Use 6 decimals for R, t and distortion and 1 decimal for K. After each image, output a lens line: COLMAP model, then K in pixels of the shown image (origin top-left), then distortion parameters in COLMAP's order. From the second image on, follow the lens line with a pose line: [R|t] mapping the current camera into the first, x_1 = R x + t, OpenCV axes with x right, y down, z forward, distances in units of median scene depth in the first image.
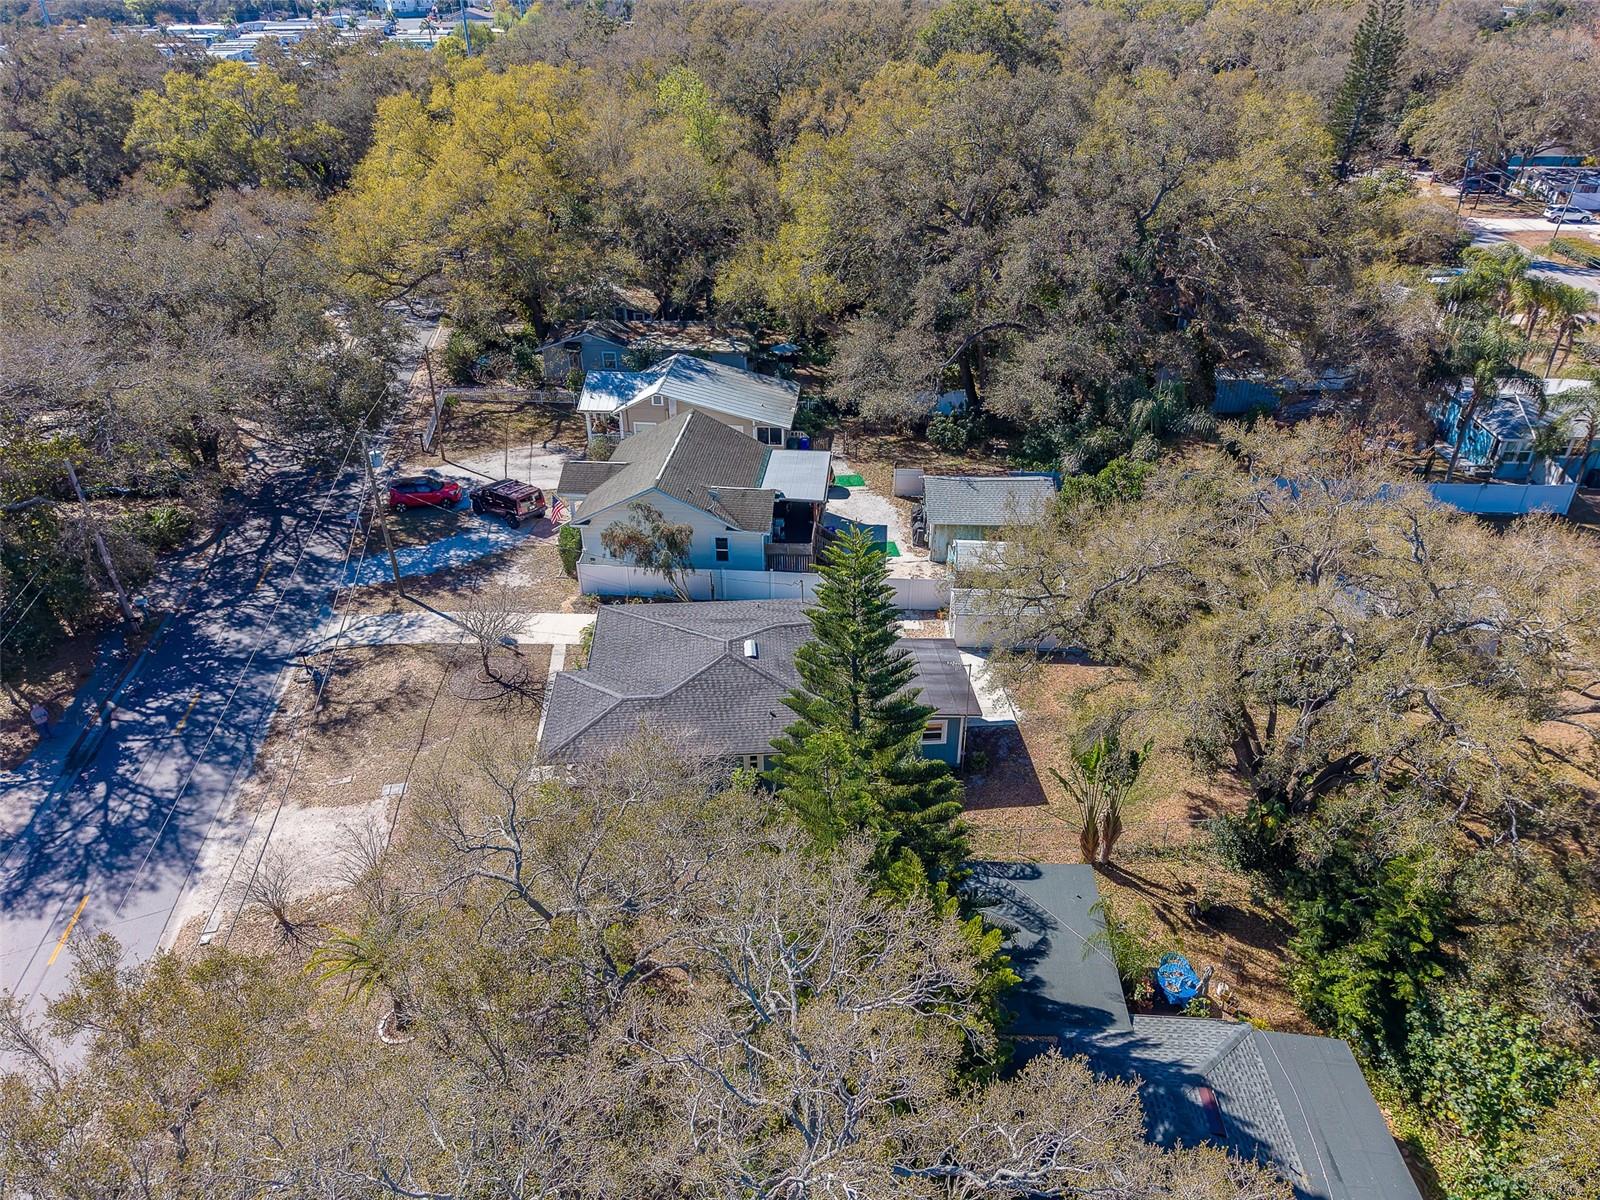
lens RADIAL K [[1052.4, 0, 800.0], [0, 1052.4, 600.0], [0, 0, 1]] dist [0.035671, -0.006682]
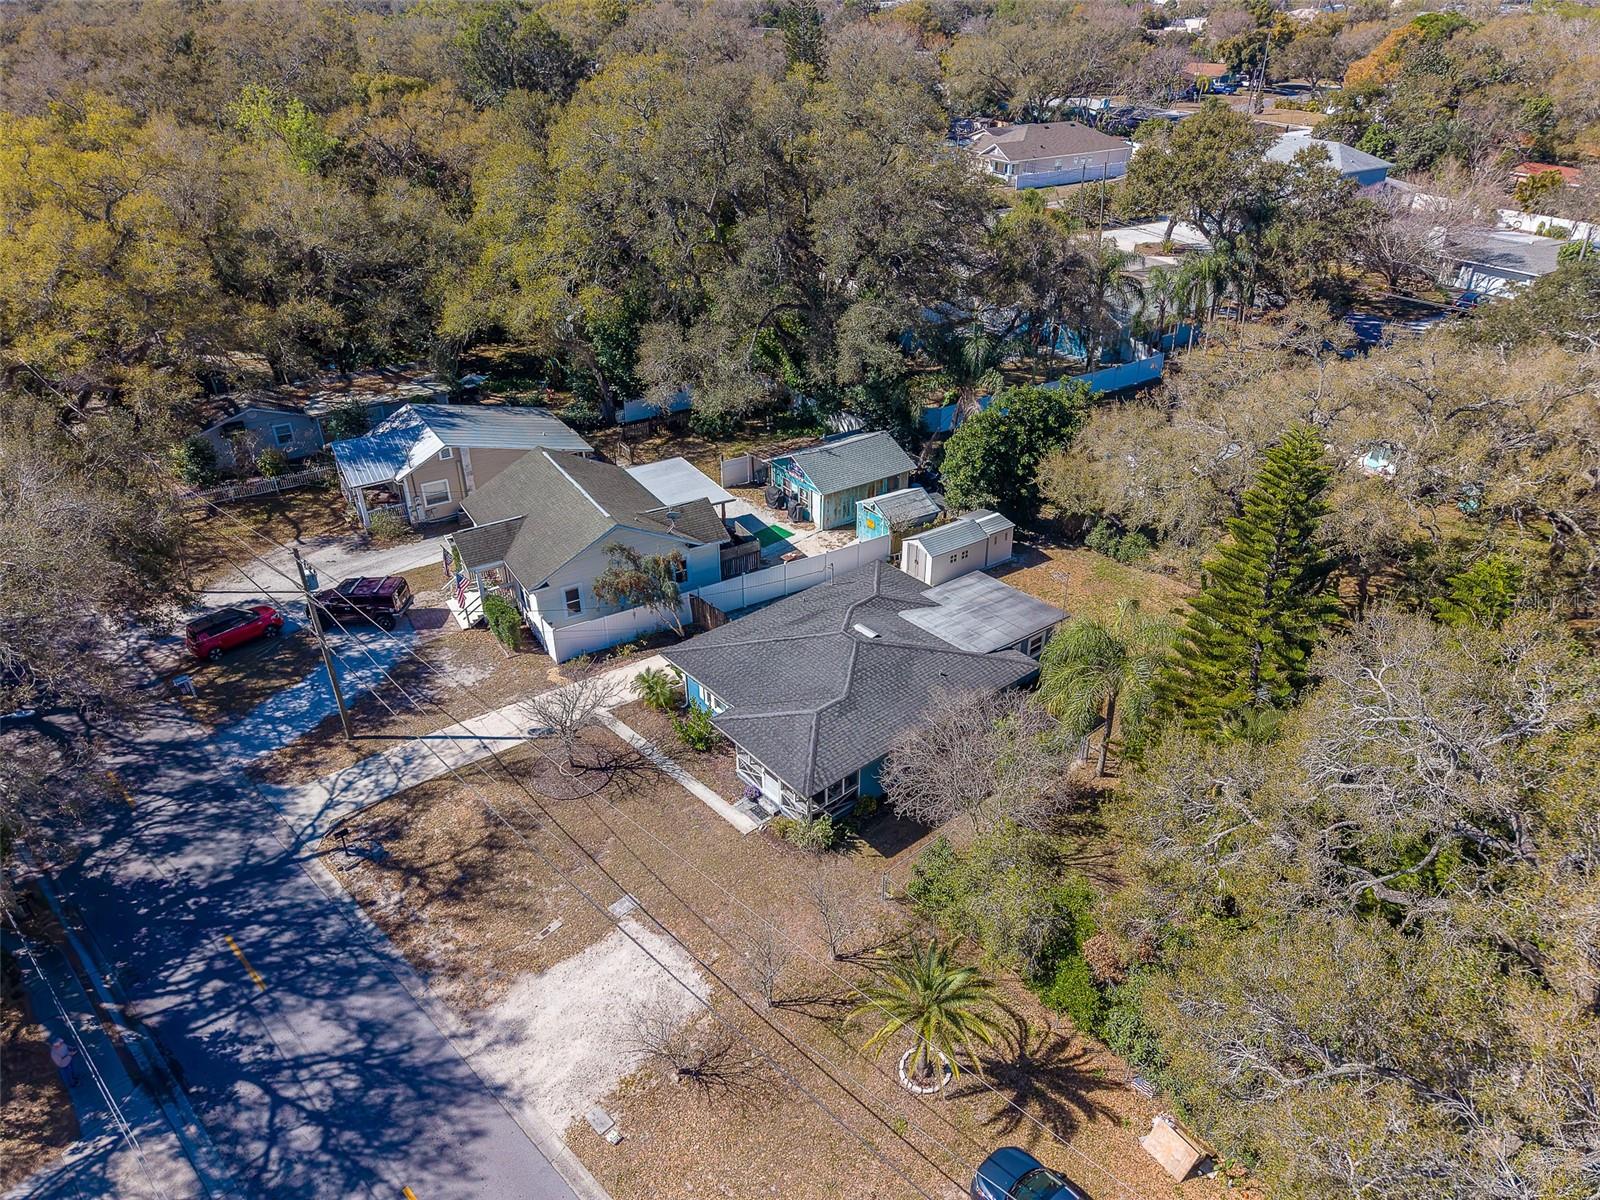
lens RADIAL K [[1074.6, 0, 787.5], [0, 1074.6, 588.6], [0, 0, 1]] dist [0.030184, 0.002528]
pose [[0.811031, -0.292548, 0.506601, -0.528612], [0.304131, 0.950607, 0.062058, -0.067788], [-0.499733, 0.103743, 0.859945, 0.119032]]
